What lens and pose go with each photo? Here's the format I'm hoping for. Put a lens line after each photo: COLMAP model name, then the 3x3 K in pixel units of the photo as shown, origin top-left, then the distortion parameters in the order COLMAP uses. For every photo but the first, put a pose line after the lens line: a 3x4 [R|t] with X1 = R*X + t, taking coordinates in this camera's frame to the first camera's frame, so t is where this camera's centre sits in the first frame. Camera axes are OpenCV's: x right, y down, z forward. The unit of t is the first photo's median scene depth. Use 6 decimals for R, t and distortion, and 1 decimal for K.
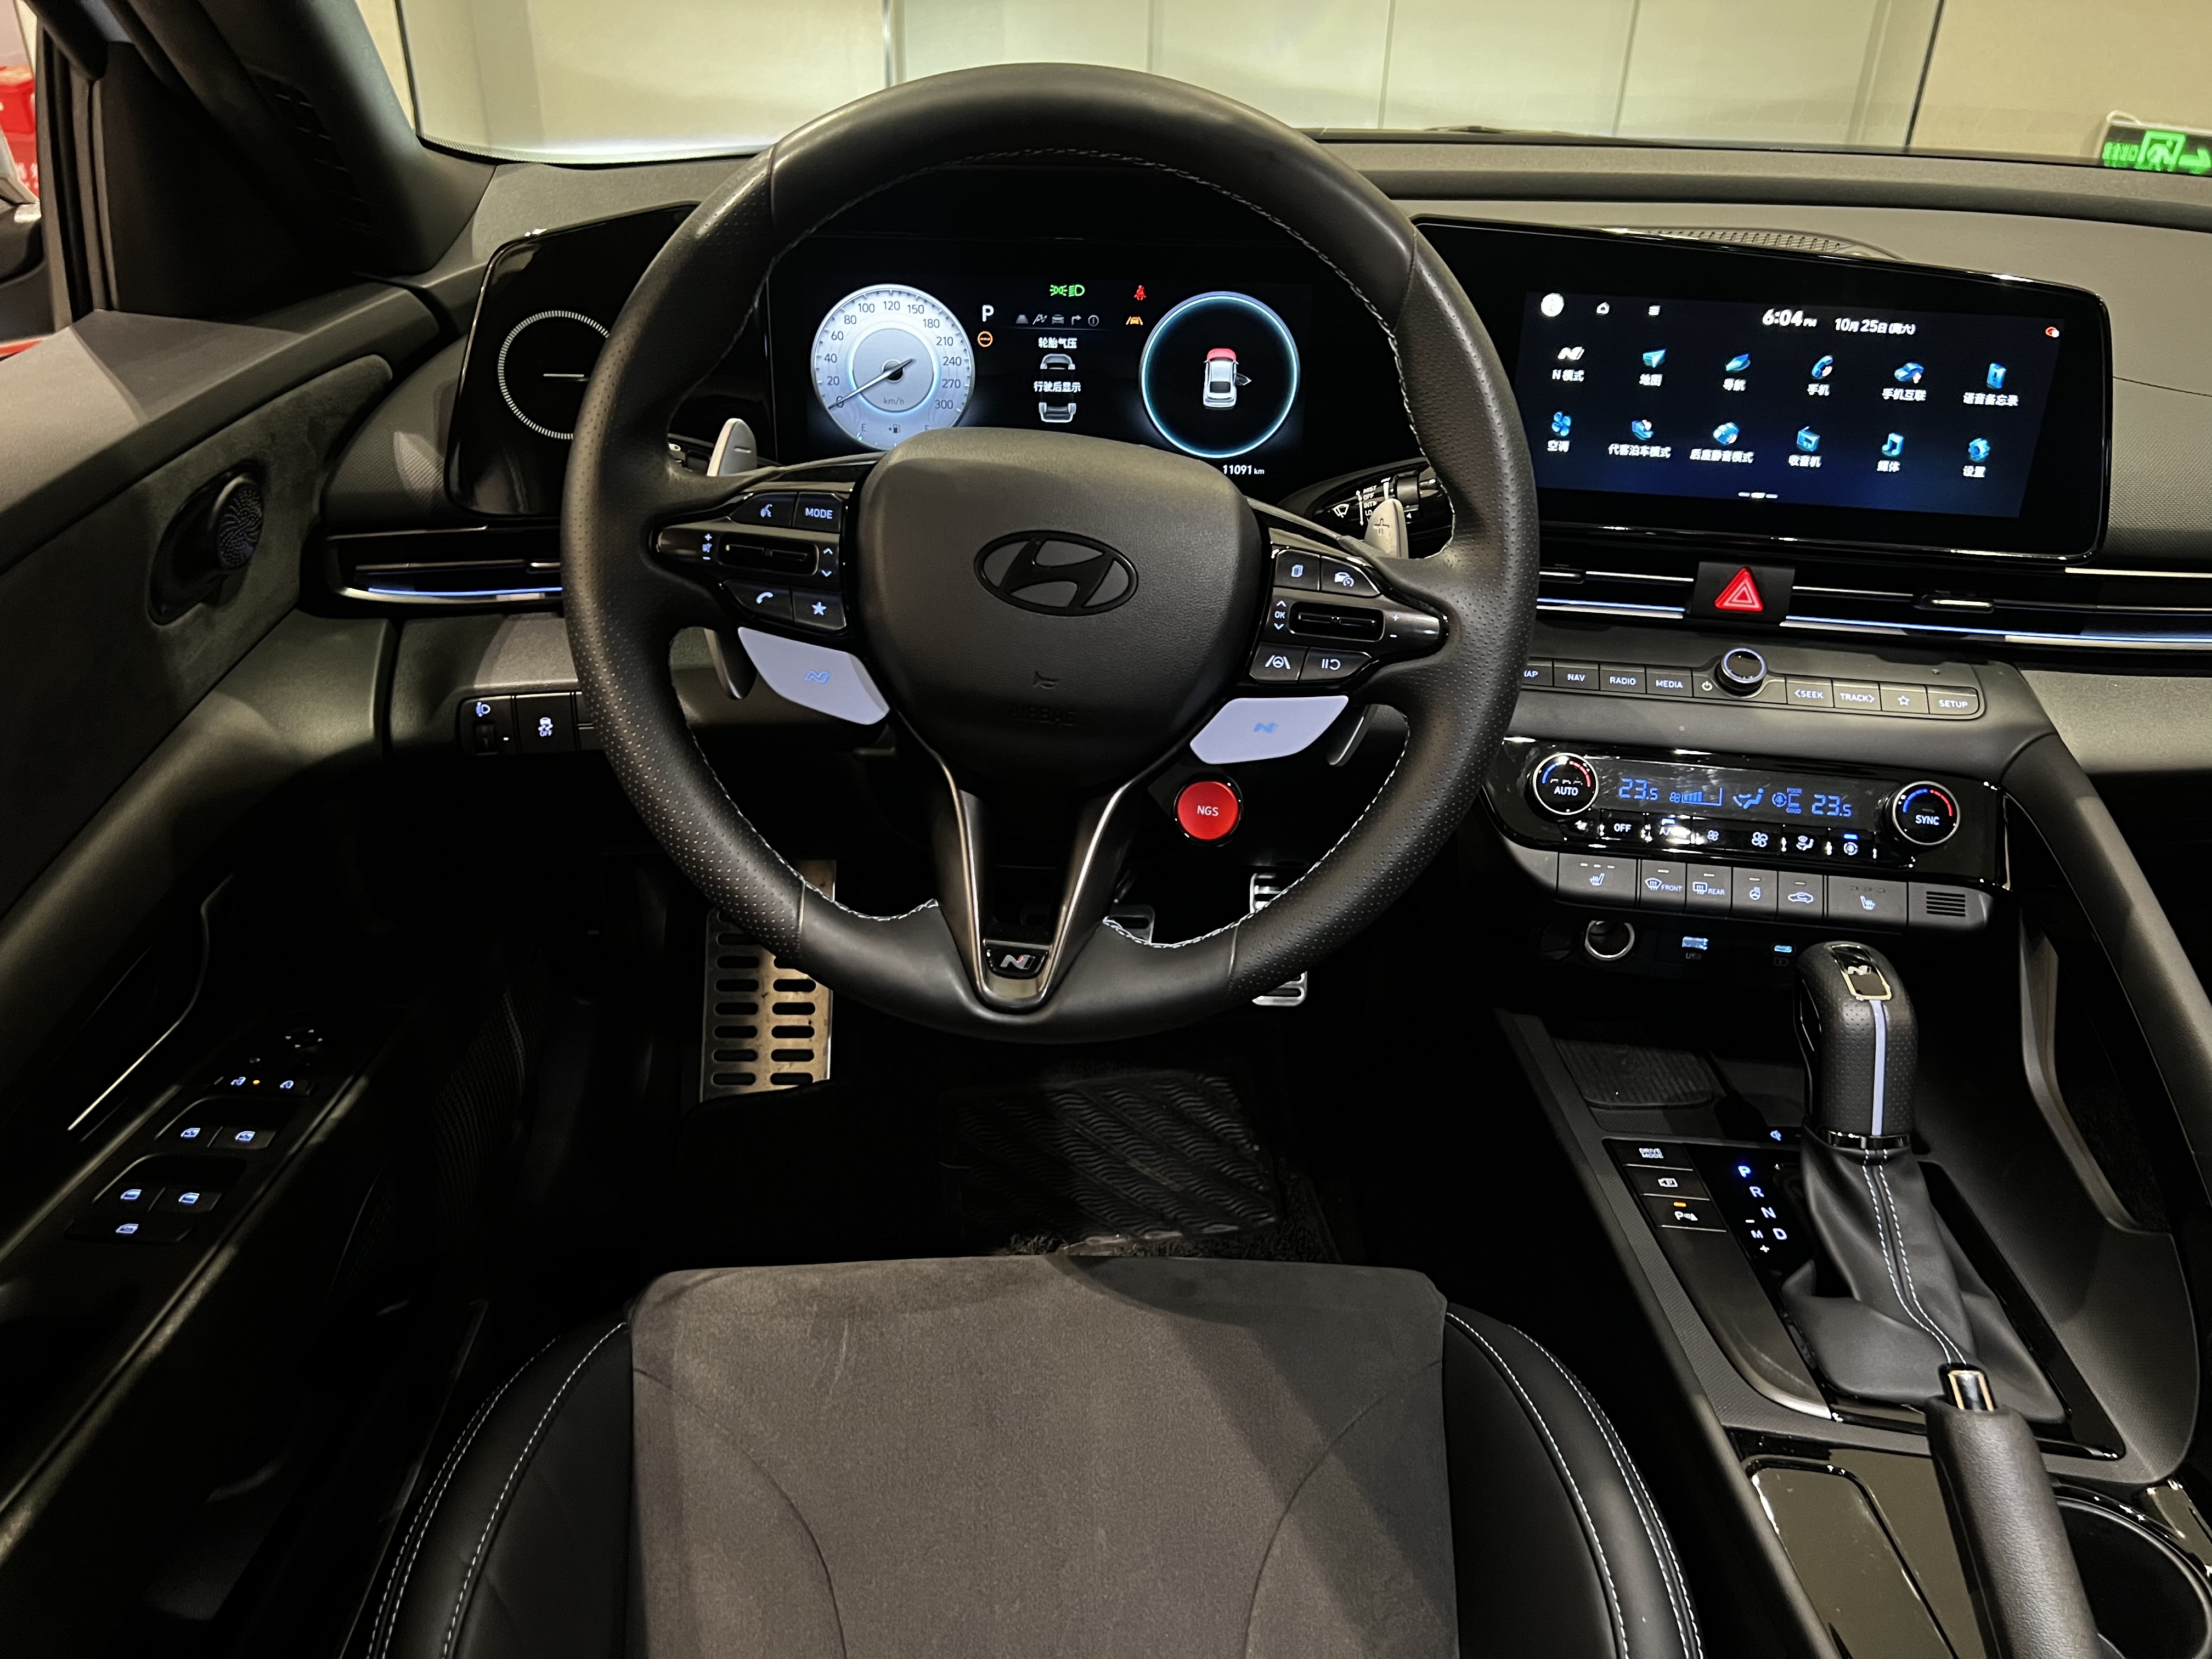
lens RADIAL K [[1694.3, 0, 1114.2], [0, 1694.3, 825.2], [0, 0, 1]] dist [0.051948, -0.076423]
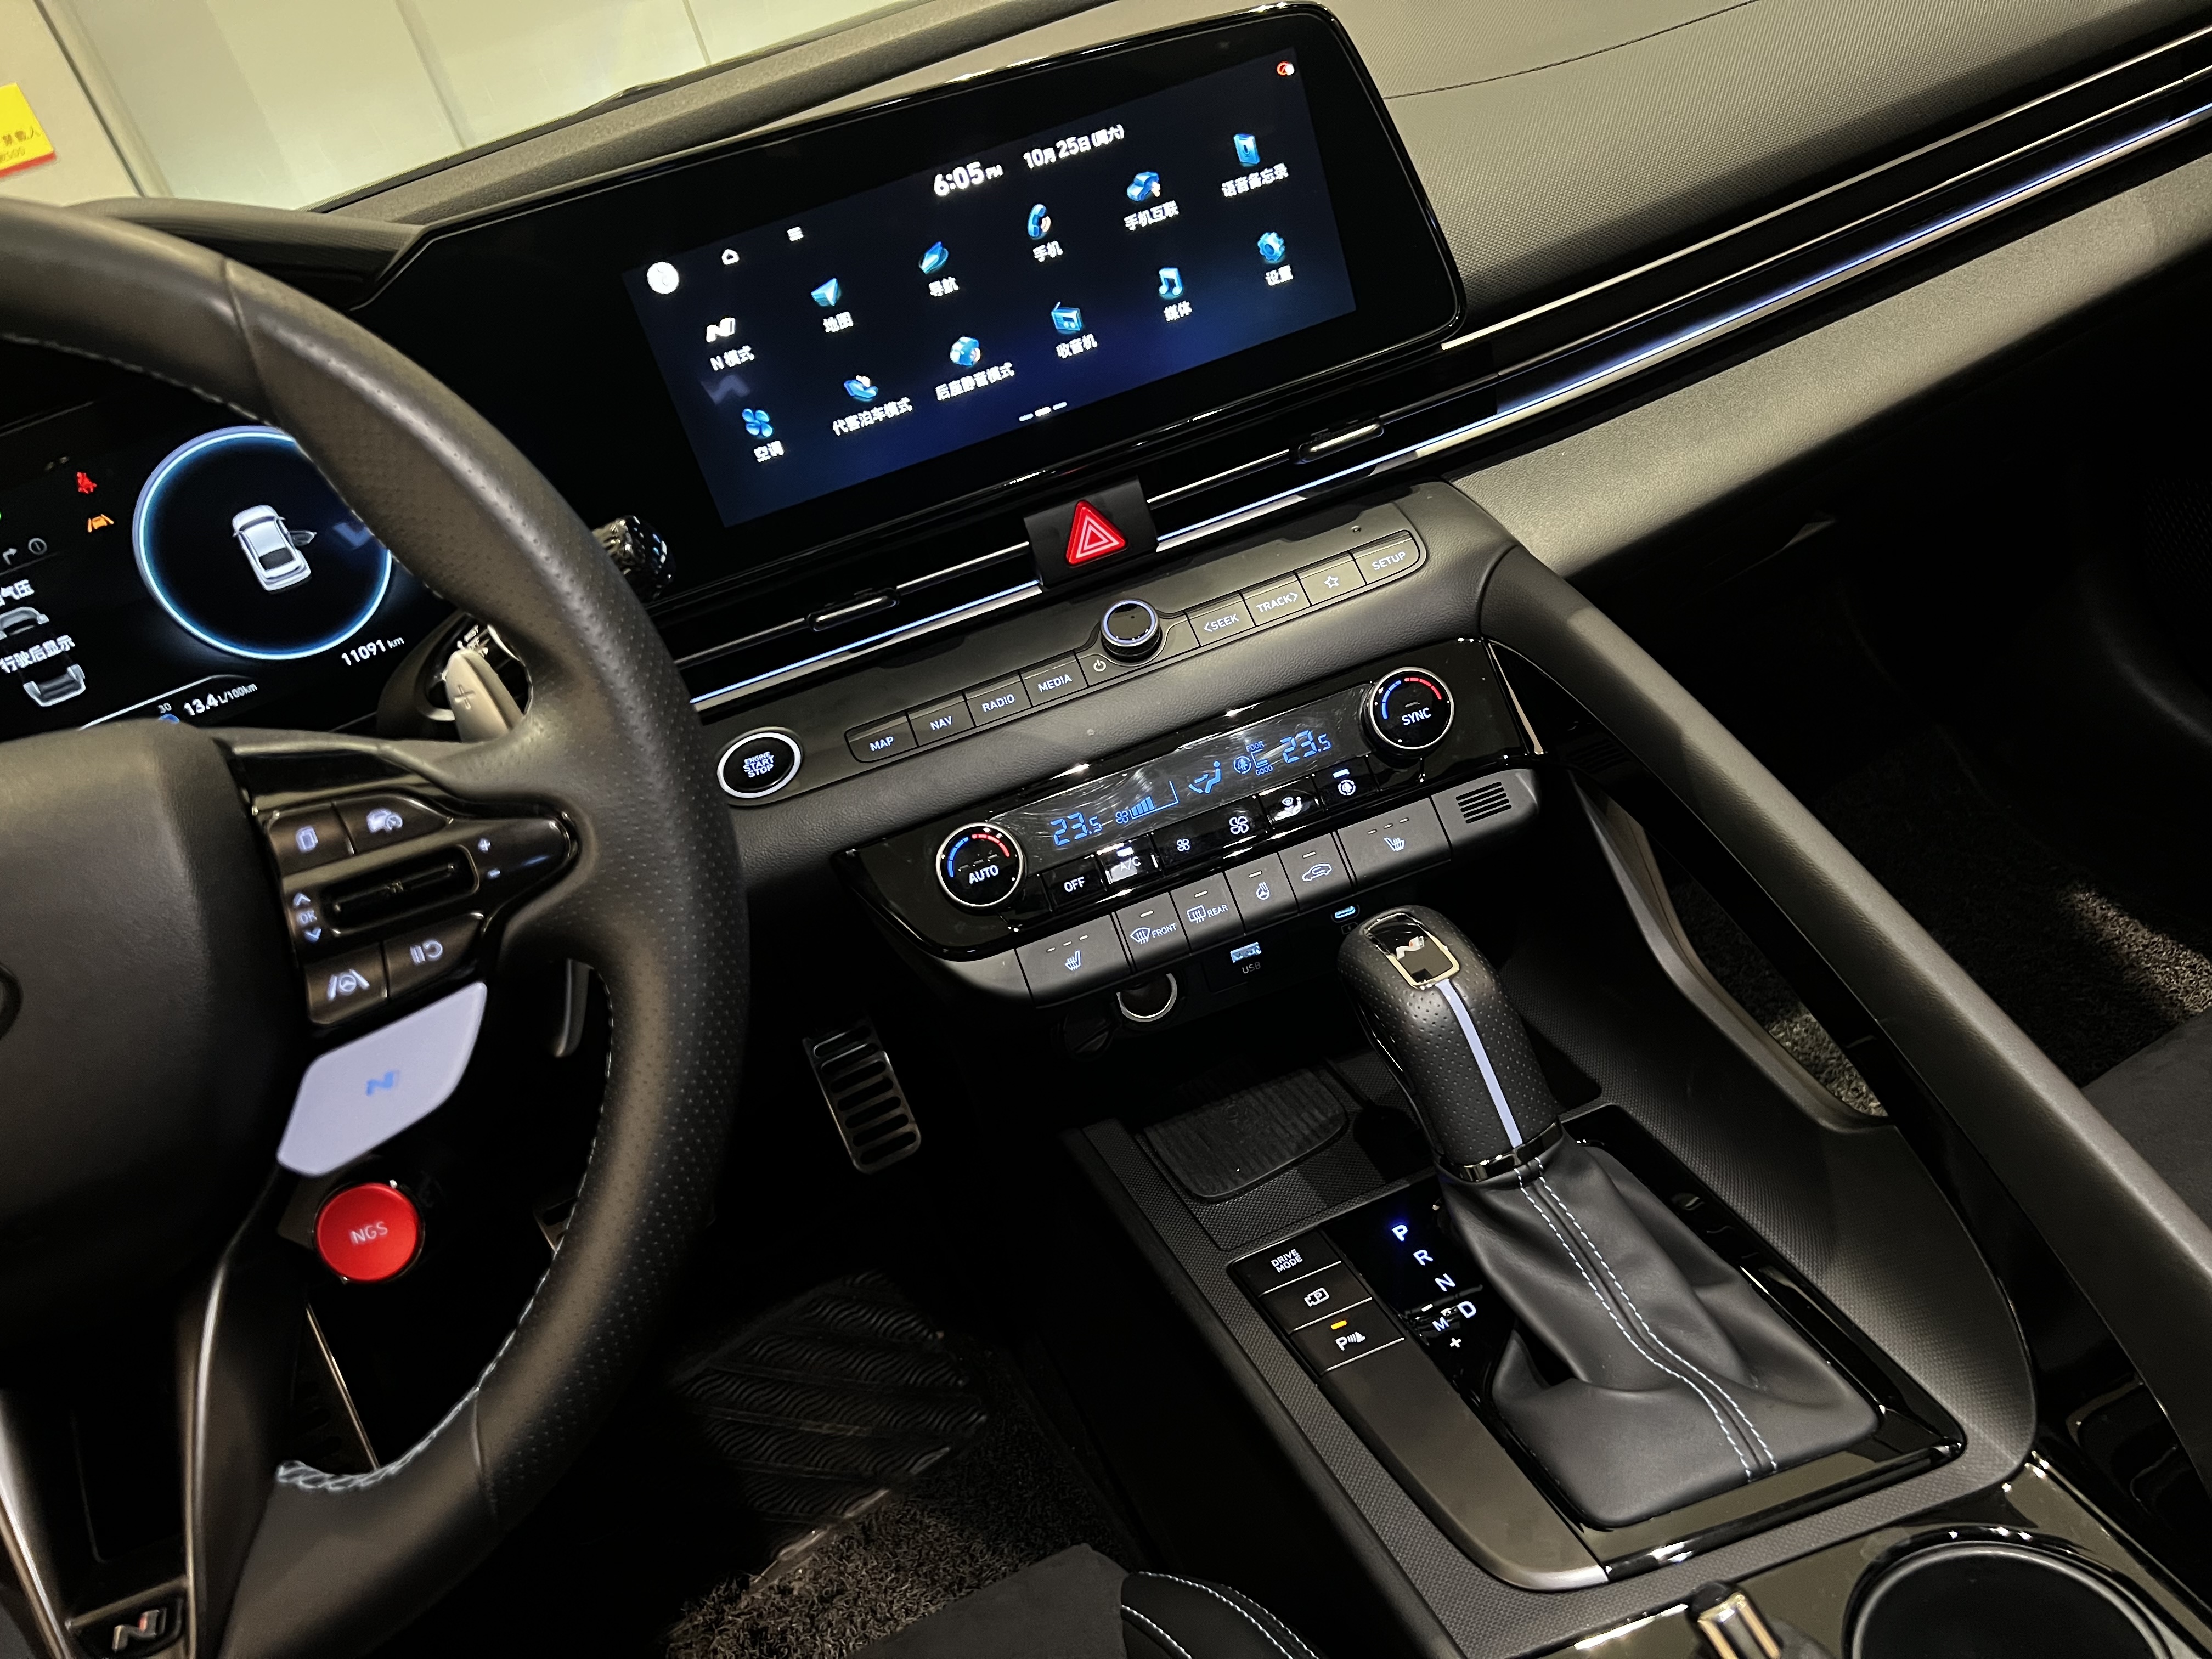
lens RADIAL K [[1694.3, 0, 1120.5], [0, 1694.3, 829.3], [0, 0, 1]] dist [0.051948, -0.076423]
pose [[0.895200, -0.418326, 0.153688, 0.221739], [0.417582, 0.907816, 0.038675, -0.042986], [-0.155700, 0.029556, 0.987362, 0.272509]]
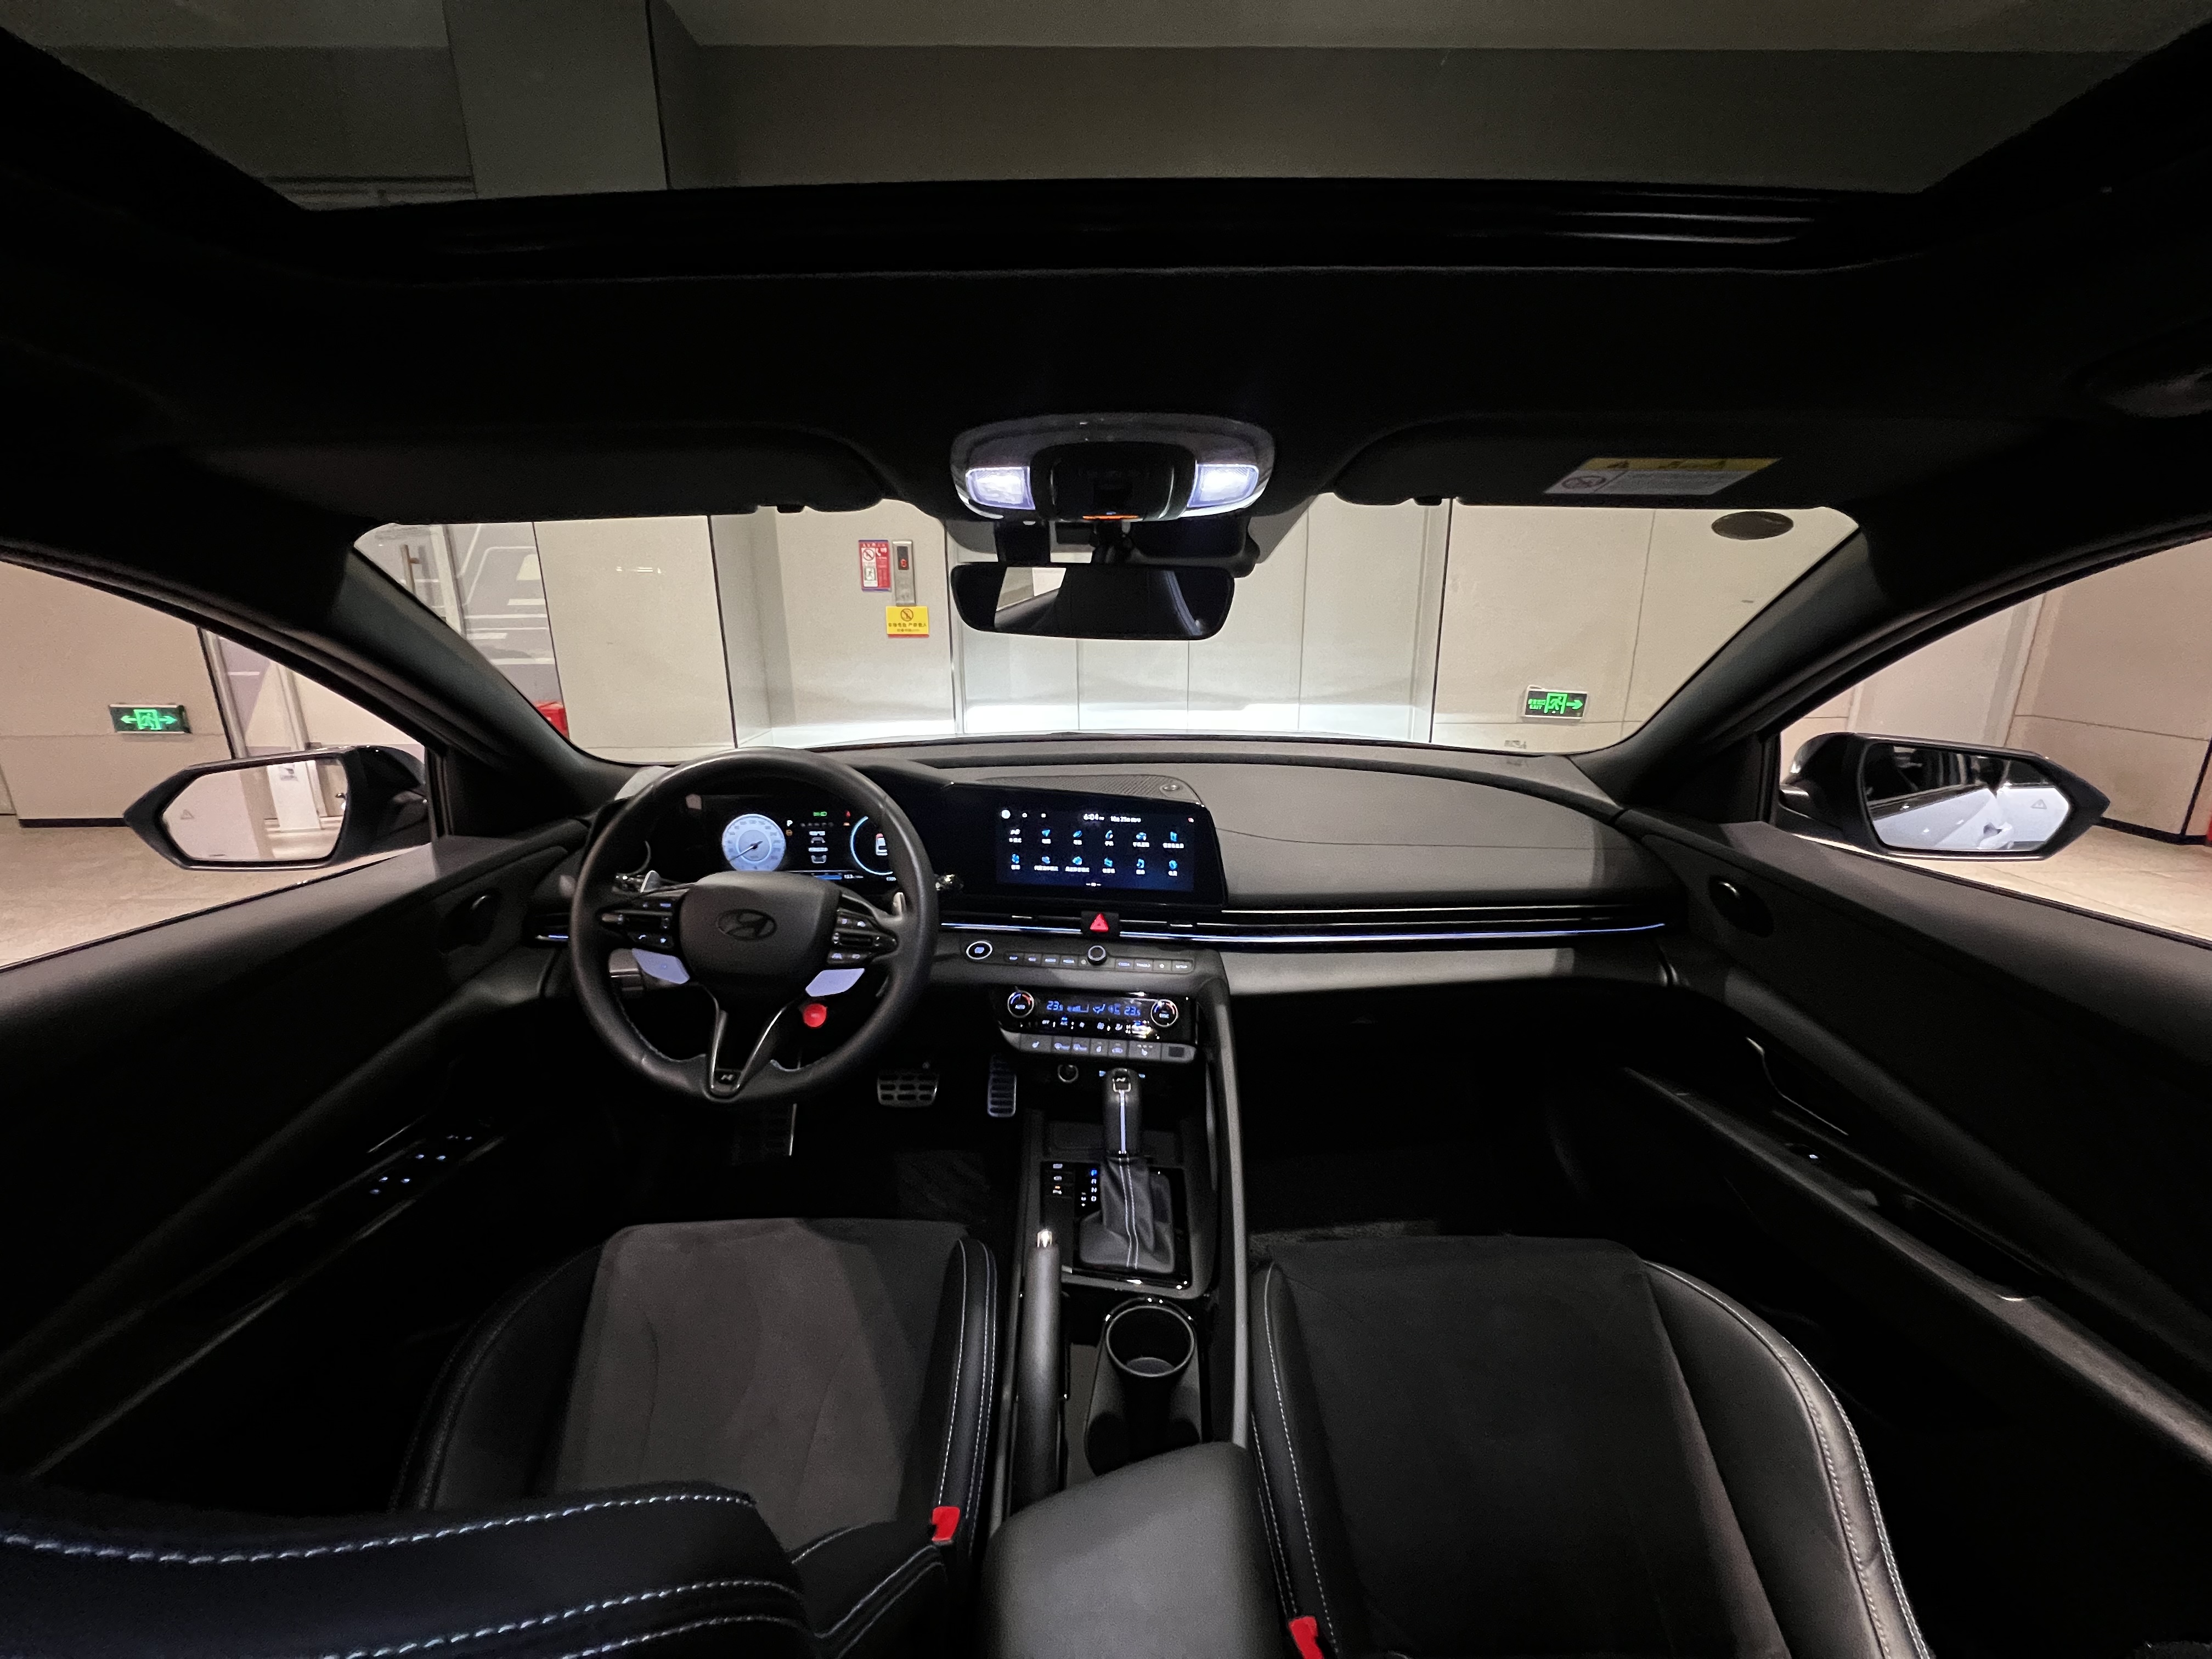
lens RADIAL K [[898.7, 0, 1103.2], [0, 898.7, 820.7], [0, 0, 1]] dist [-0.006696, 0.000899]
pose [[0.999017, -0.029468, -0.033106, 0.447525], [0.020460, 0.969232, -0.245296, 0.039654], [0.039315, 0.244378, 0.968883, -0.302735]]
